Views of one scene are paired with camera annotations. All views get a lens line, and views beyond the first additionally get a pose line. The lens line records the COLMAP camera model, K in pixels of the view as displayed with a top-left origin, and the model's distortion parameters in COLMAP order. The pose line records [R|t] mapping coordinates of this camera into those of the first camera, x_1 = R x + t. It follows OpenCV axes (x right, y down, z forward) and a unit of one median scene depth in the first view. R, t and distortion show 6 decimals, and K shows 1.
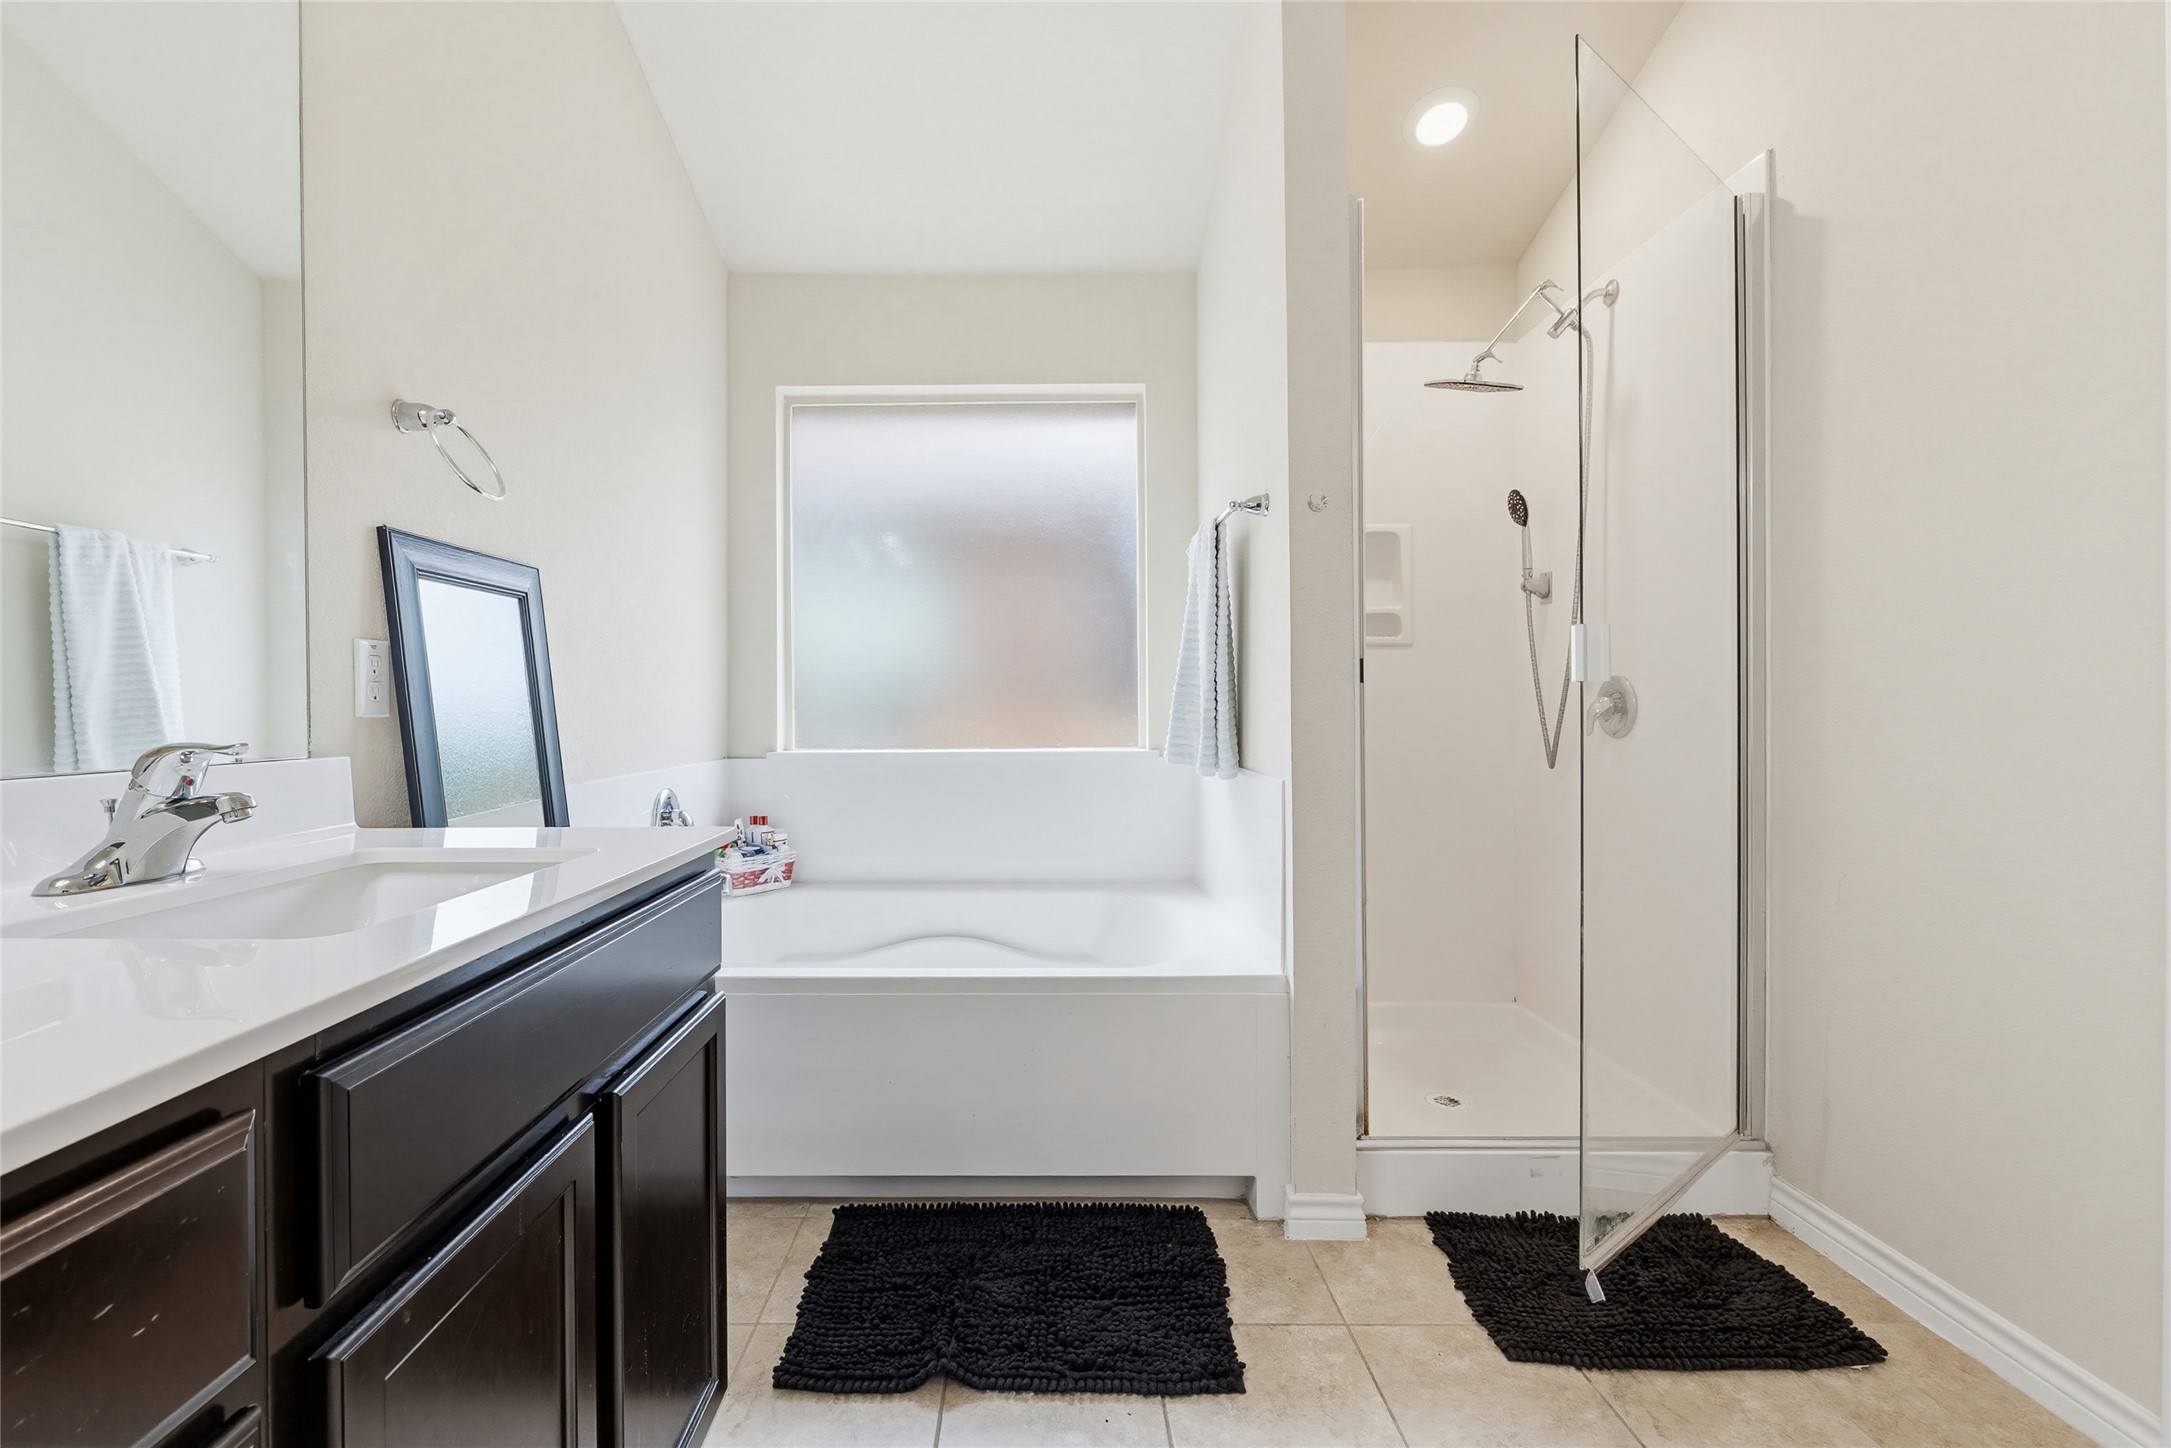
lens RADIAL K [[960.8, 0, 1018.4], [0, 960.8, 715.9], [0, 0, 1]] dist [-0.009193, -0.000037]
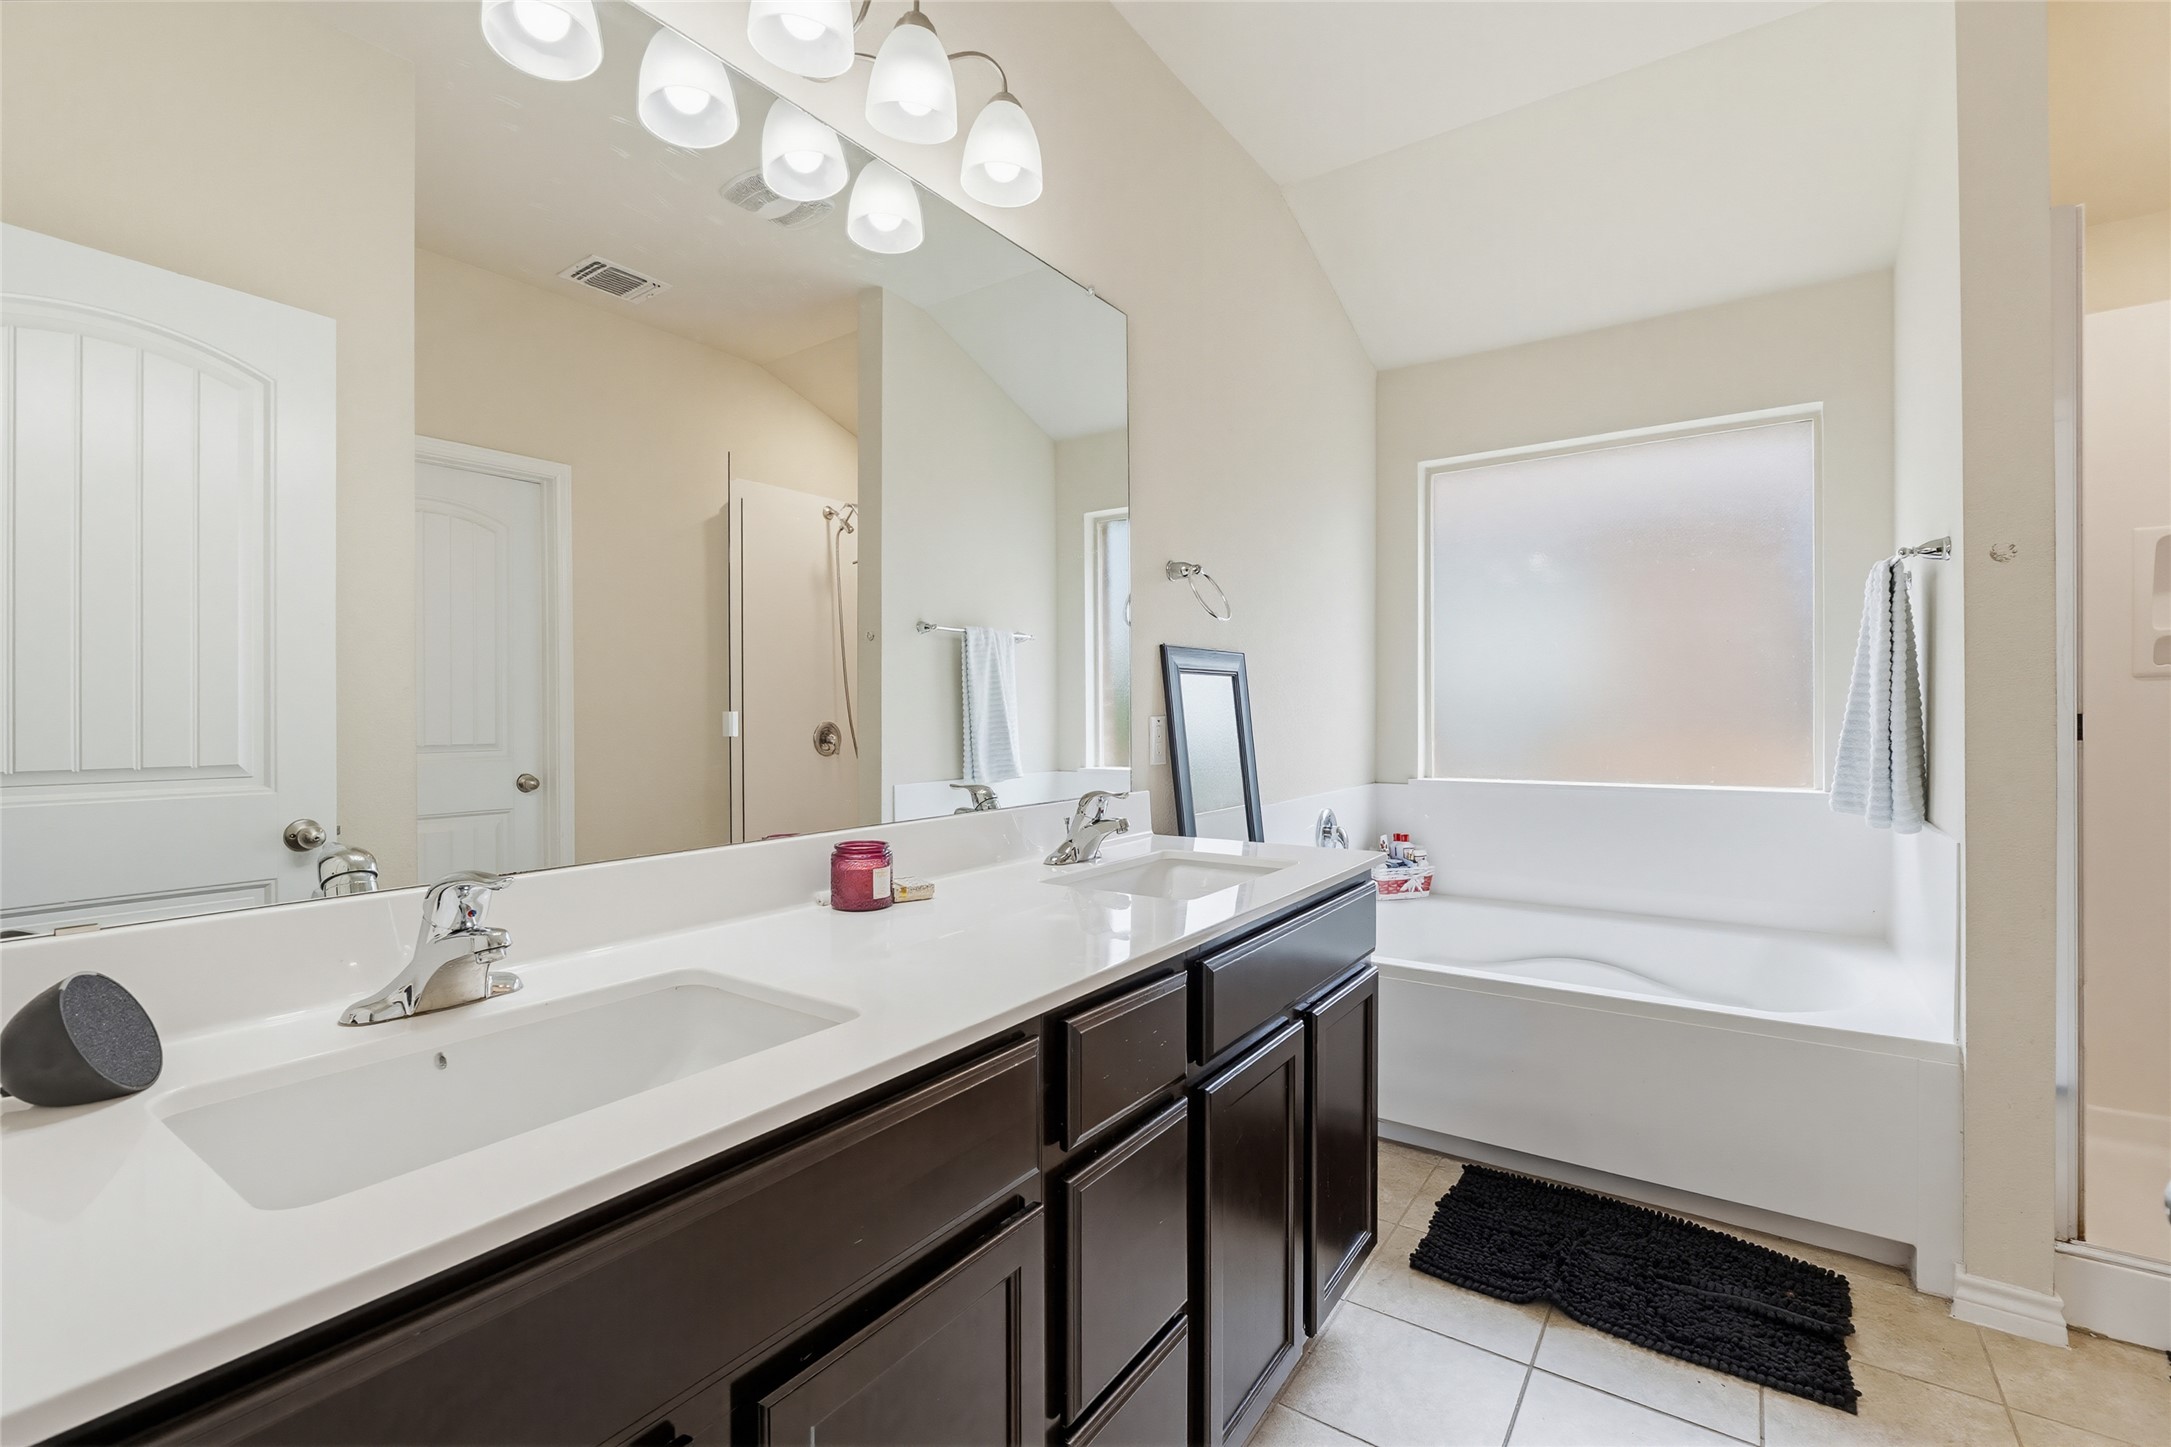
lens RADIAL K [[960.8, 0, 1075.2], [0, 960.8, 712.5], [0, 0, 1]] dist [-0.009193, -0.000037]
pose [[0.830441, 0.003817, -0.557094, 0.084652], [-0.006111, 0.999979, -0.002258, -0.063645], [0.557074, 0.005279, 0.830446, -0.325553]]
